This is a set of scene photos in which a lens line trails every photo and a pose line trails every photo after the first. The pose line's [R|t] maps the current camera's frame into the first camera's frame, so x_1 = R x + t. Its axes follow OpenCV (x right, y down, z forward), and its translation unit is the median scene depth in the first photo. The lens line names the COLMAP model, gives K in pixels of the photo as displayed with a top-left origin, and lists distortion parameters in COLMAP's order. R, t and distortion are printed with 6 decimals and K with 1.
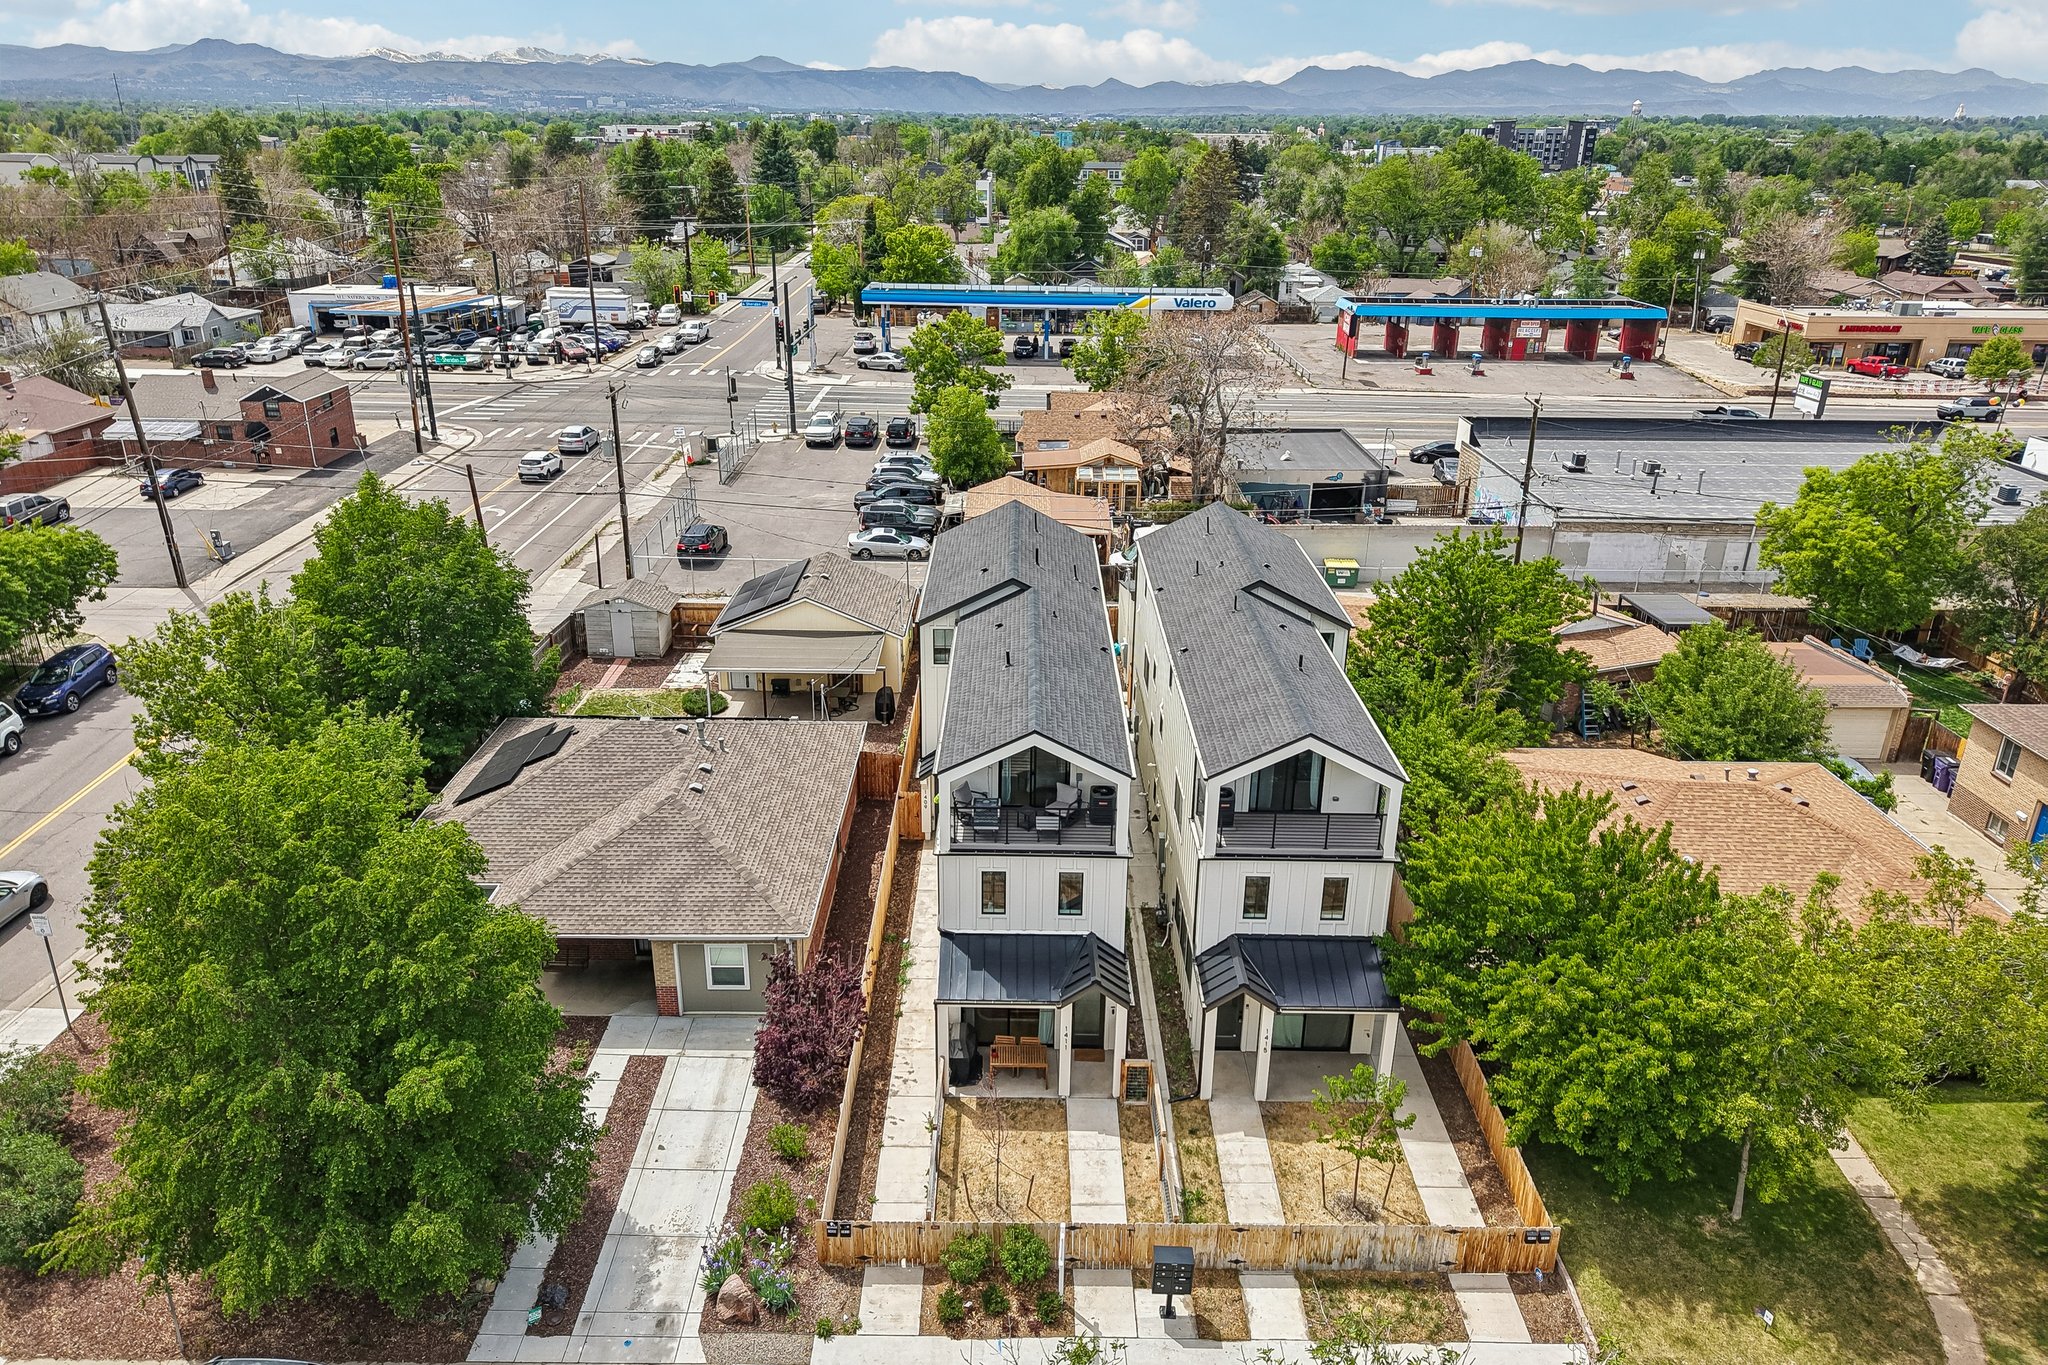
lens RADIAL K [[1392.0, 0, 1022.4], [0, 1392.0, 679.0], [0, 0, 1]] dist [0.028429, -0.023112]
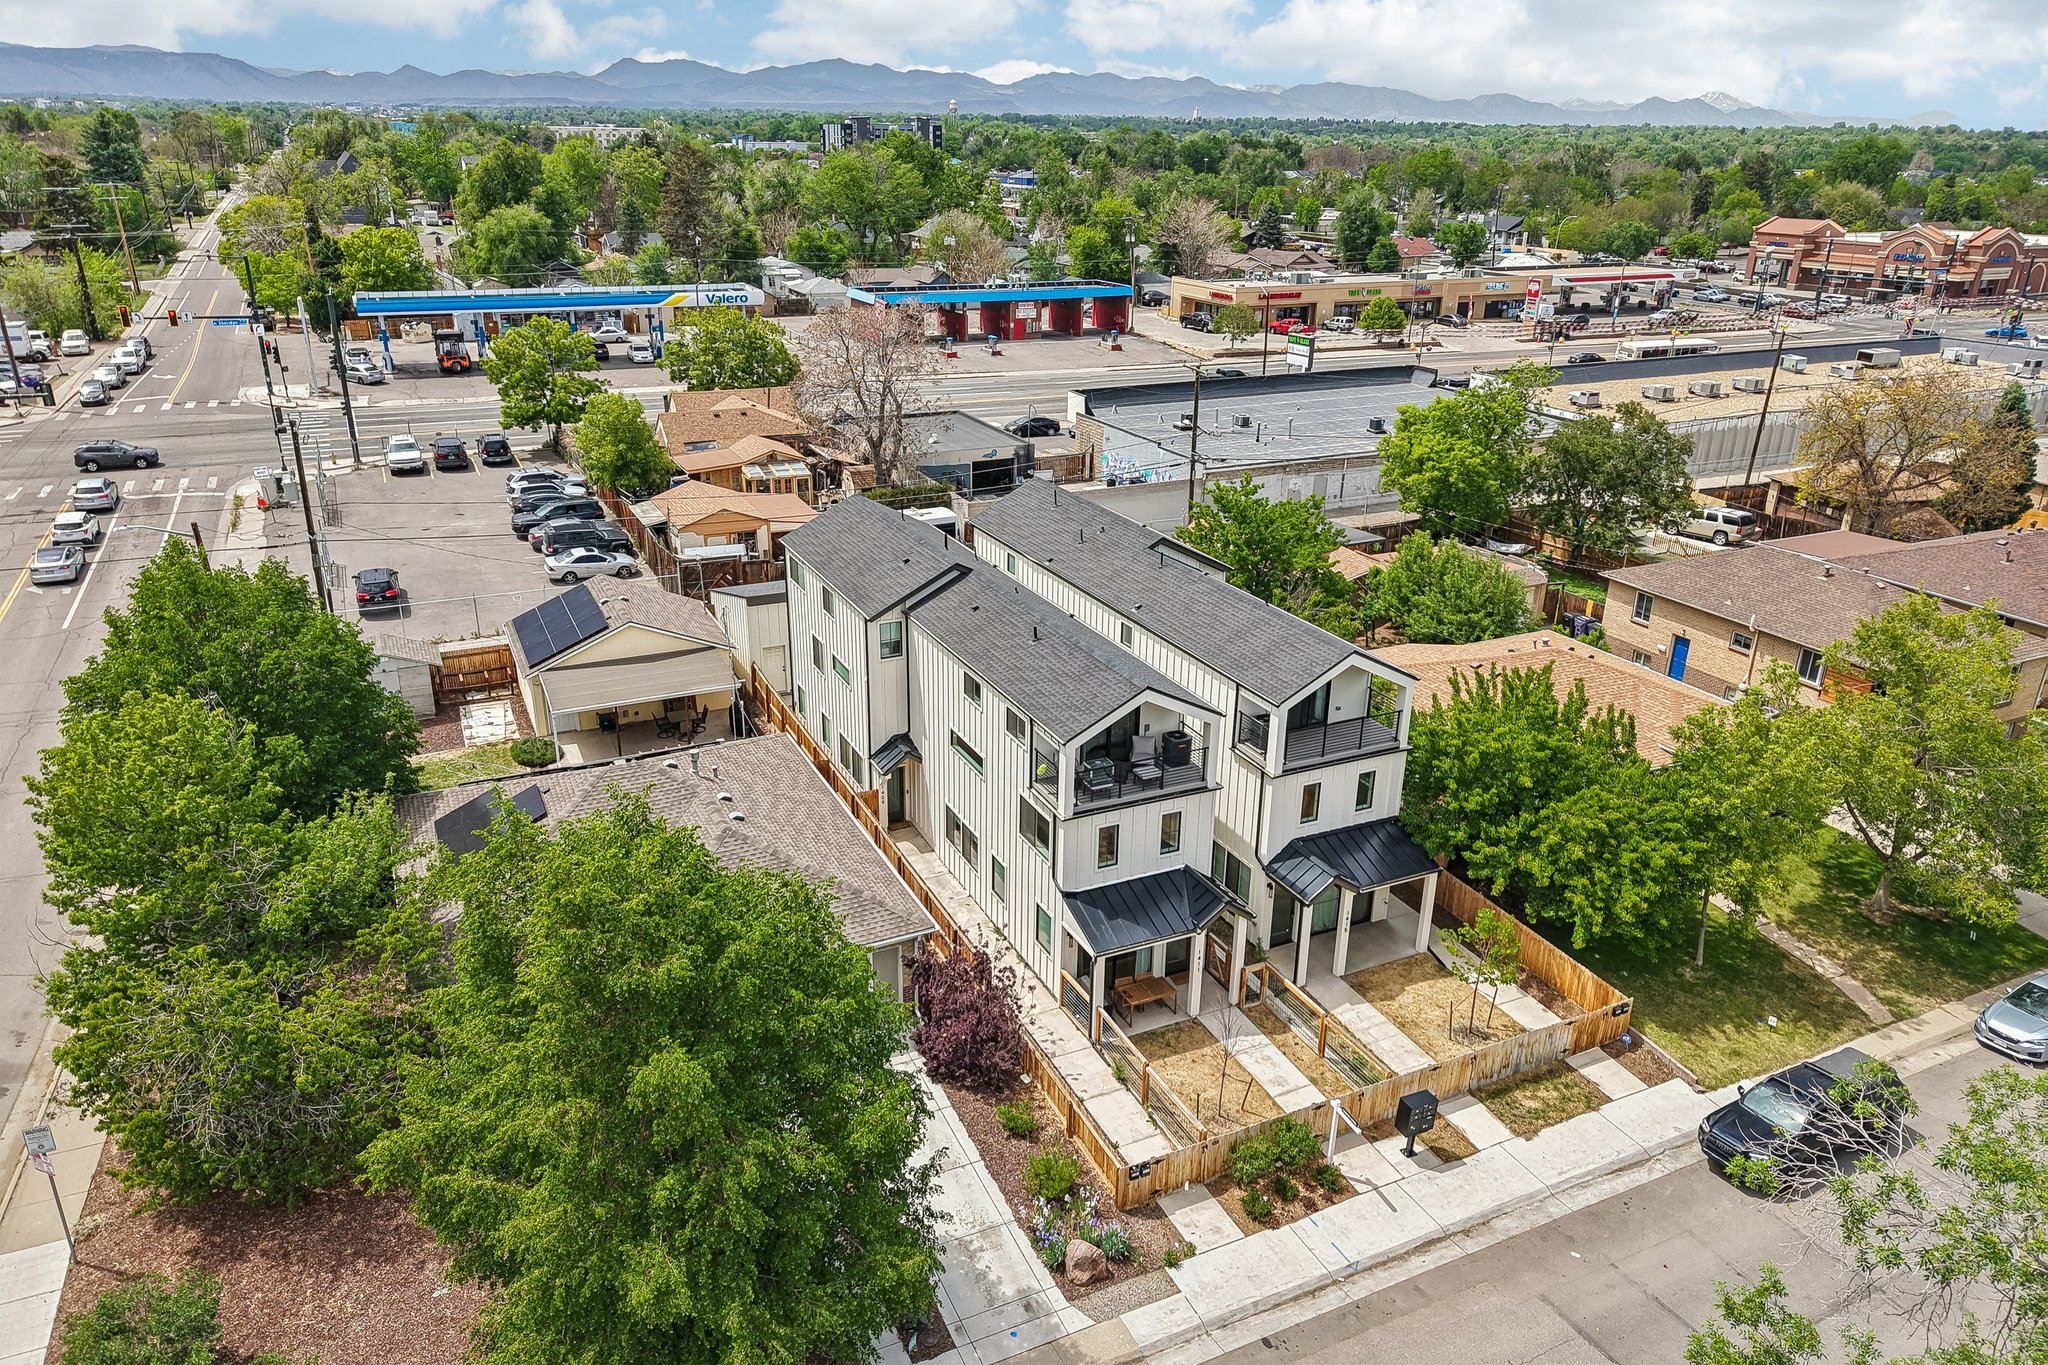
lens RADIAL K [[1392.0, 0, 1024.8], [0, 1392.0, 671.2], [0, 0, 1]] dist [0.028429, -0.023112]
pose [[0.899964, -0.155618, 0.407245, -0.215412], [0.156088, 0.987215, 0.032301, -0.010251], [-0.407065, 0.034496, 0.912748, 0.021091]]
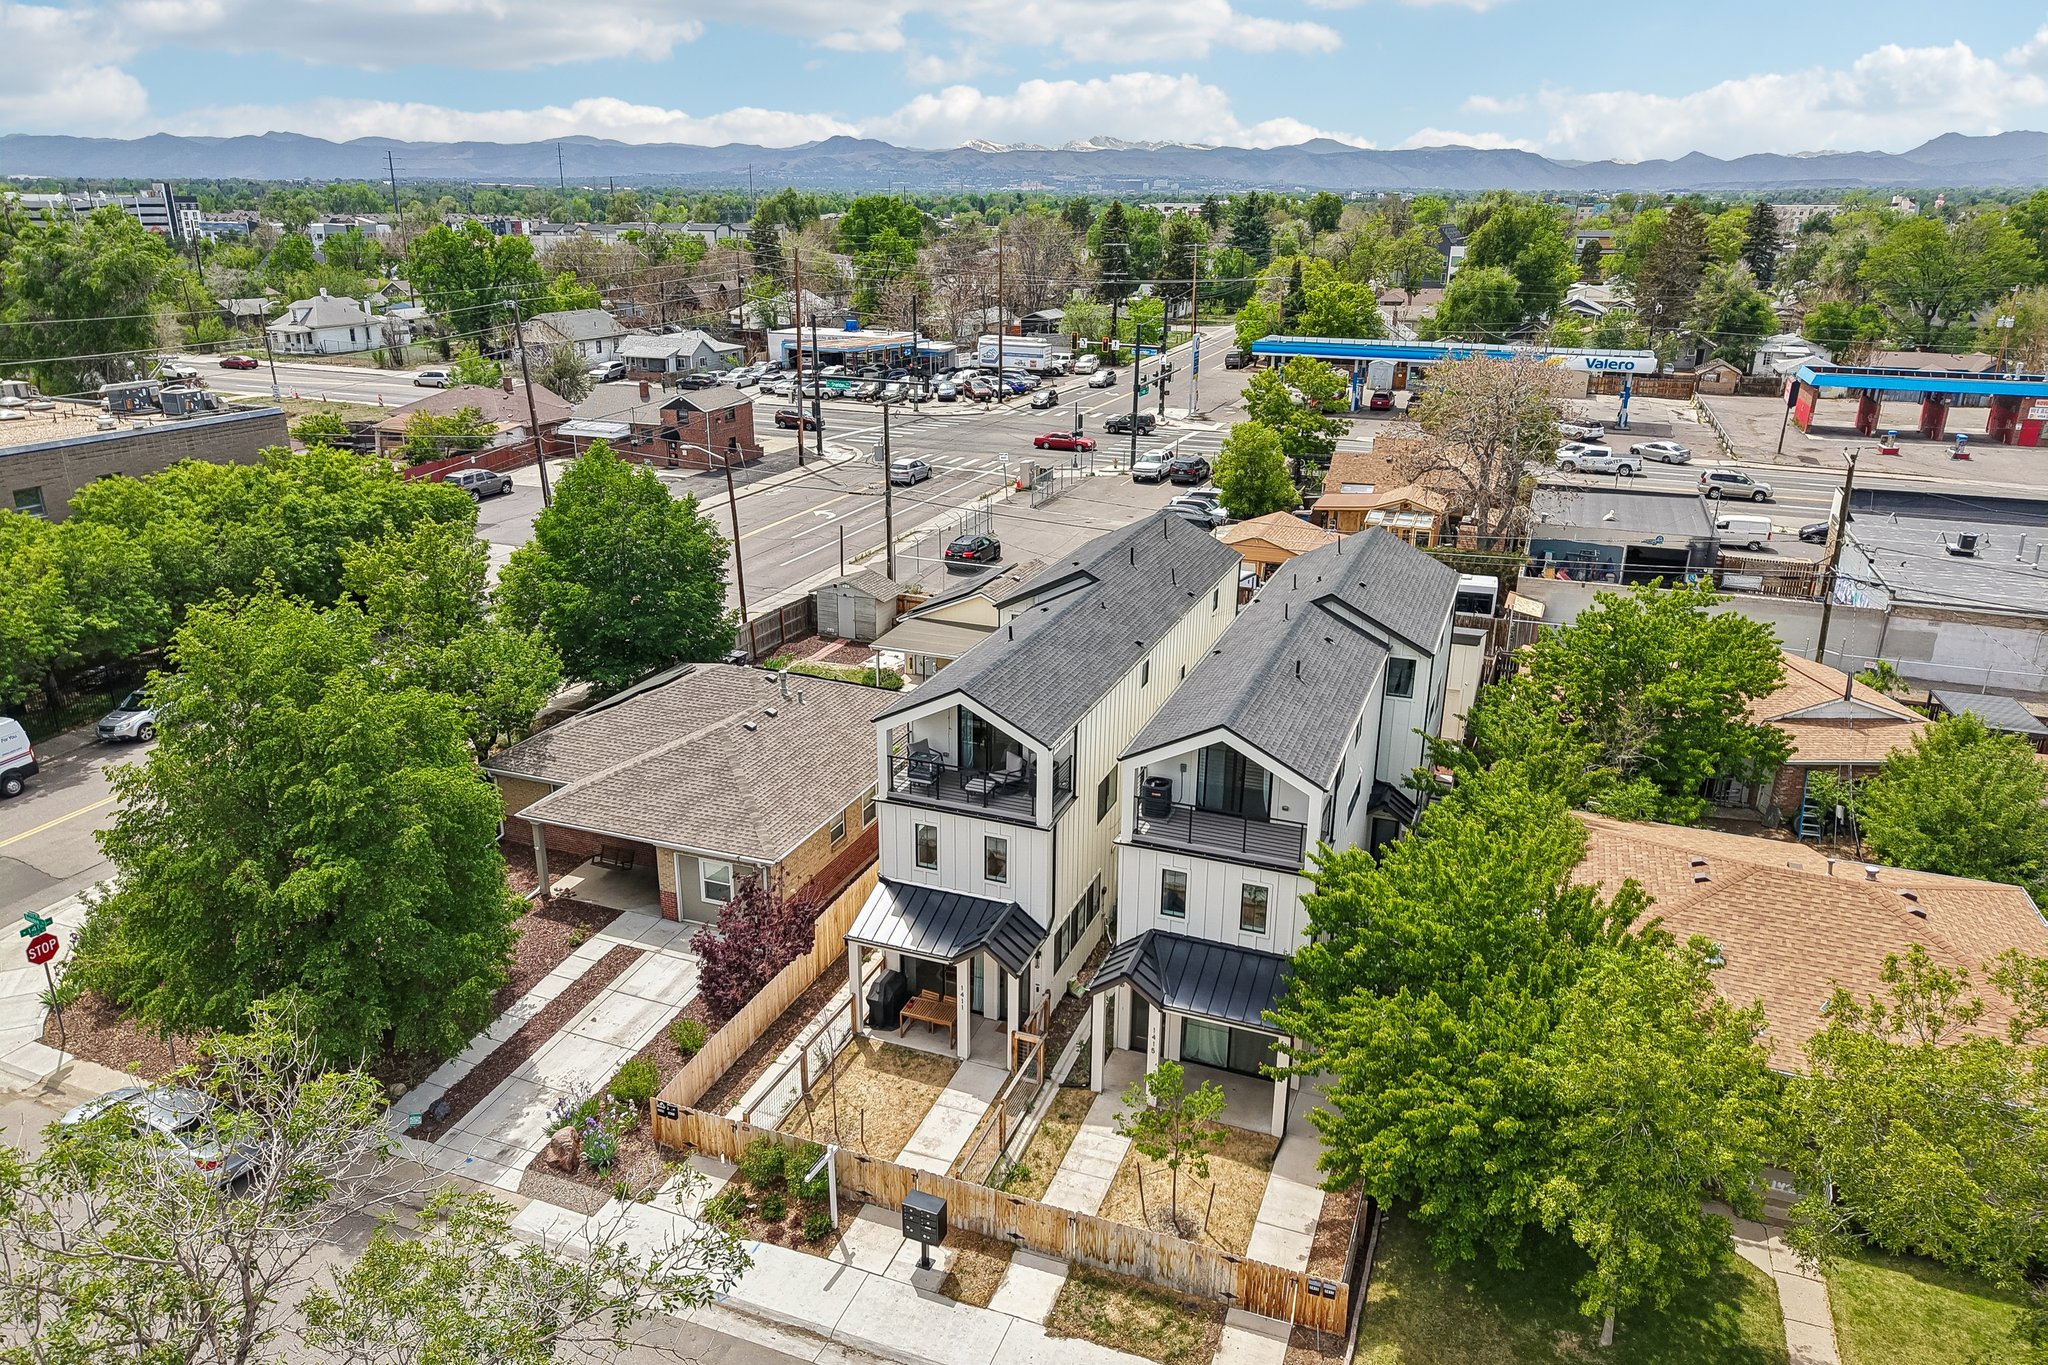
lens RADIAL K [[1392.0, 0, 1012.3], [0, 1392.0, 679.3], [0, 0, 1]] dist [0.028429, -0.023112]
pose [[0.930805, 0.113060, -0.347591, 0.166937], [-0.130640, 0.991049, -0.027483, 0.022471], [0.341372, 0.070991, 0.937243, 0.022754]]
